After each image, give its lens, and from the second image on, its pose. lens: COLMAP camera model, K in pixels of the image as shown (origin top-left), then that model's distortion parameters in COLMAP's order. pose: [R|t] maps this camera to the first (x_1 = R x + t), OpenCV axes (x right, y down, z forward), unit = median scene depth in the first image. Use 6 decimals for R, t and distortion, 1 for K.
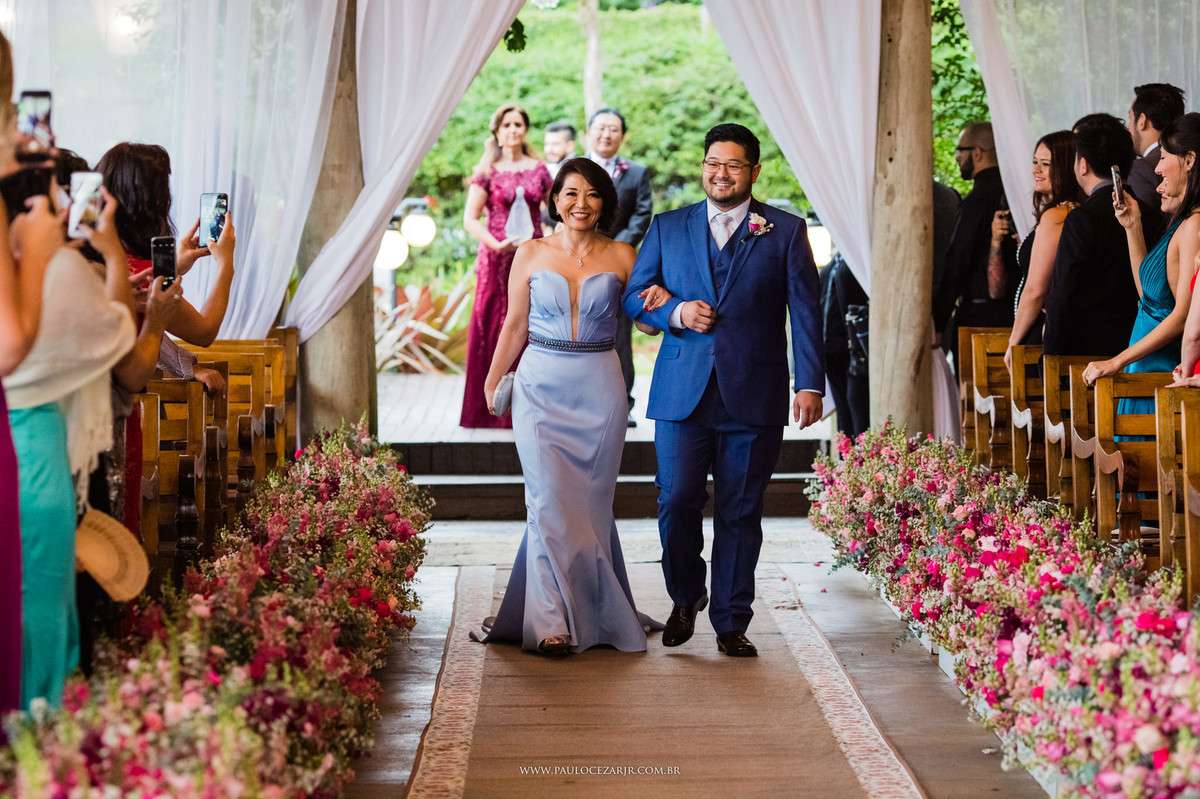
lens RADIAL K [[4673.8, 0, 600.0], [0, 4673.8, 399.5], [0, 0, 1]] dist [0.279360, -7.672522]
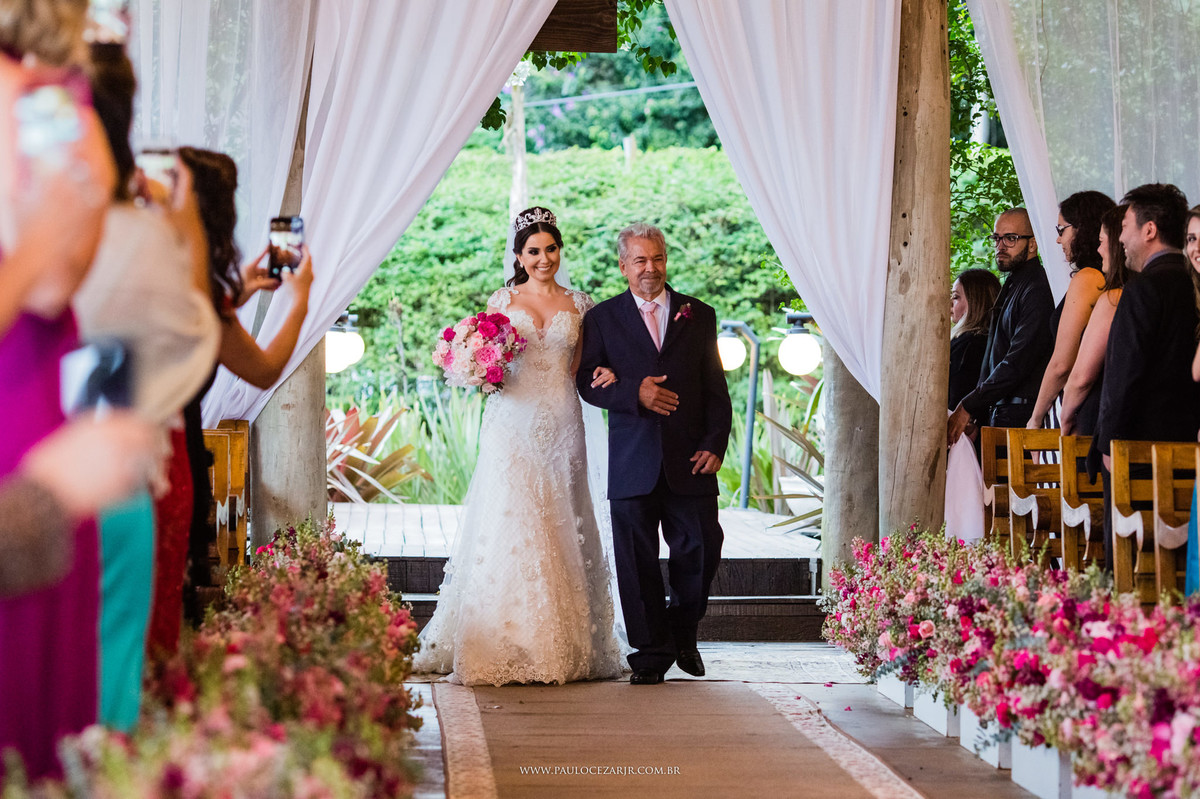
lens RADIAL K [[4673.8, 0, 600.0], [0, 4673.8, 399.5], [0, 0, 1]] dist [0.279360, -7.672522]
pose [[0.999342, 0.012510, 0.034047, -0.031725], [-0.011057, 0.999034, -0.042531, 0.020895], [-0.034546, 0.042127, 0.998515, 0.106137]]
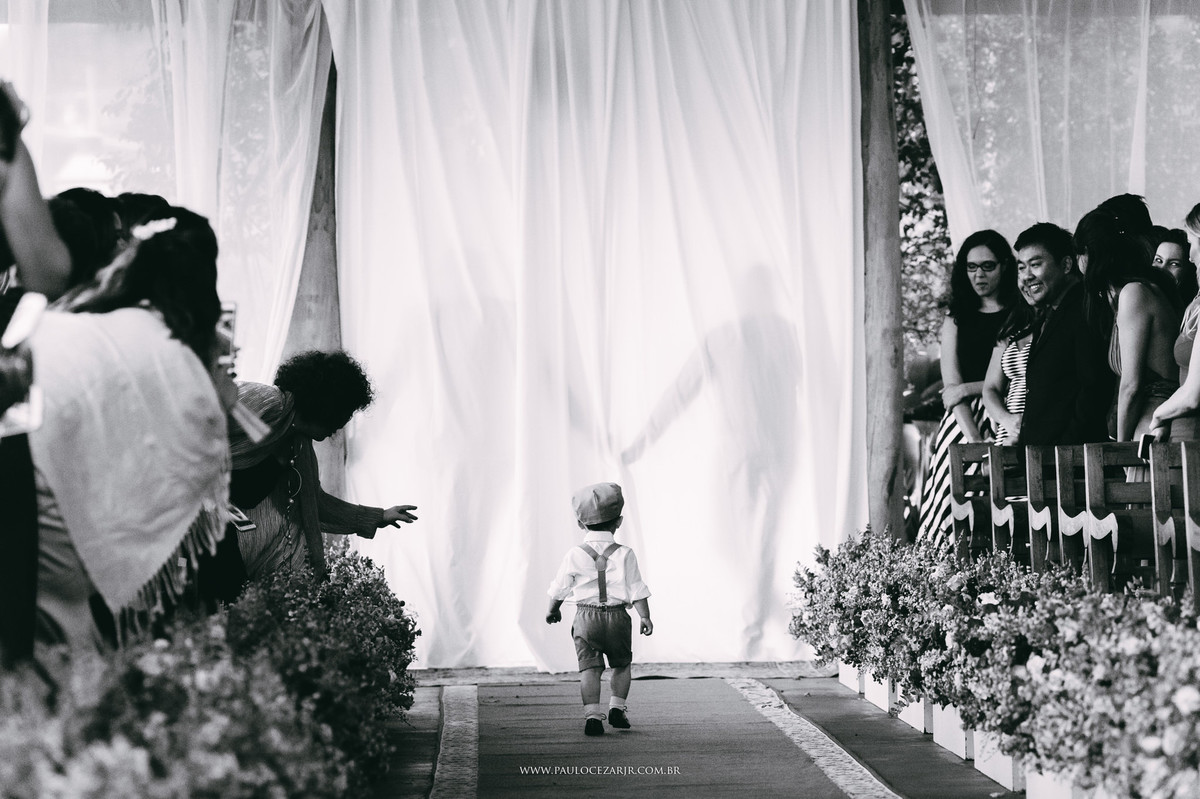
lens RADIAL K [[4551.9, 0, 600.0], [0, 4551.9, 399.5], [0, 0, 1]] dist [0.057060, -4.951731]
pose [[0.999773, -0.012728, 0.017061, -0.012960], [0.013721, 0.998137, -0.059449, 0.036008], [-0.016272, 0.059670, 0.998086, 0.021270]]
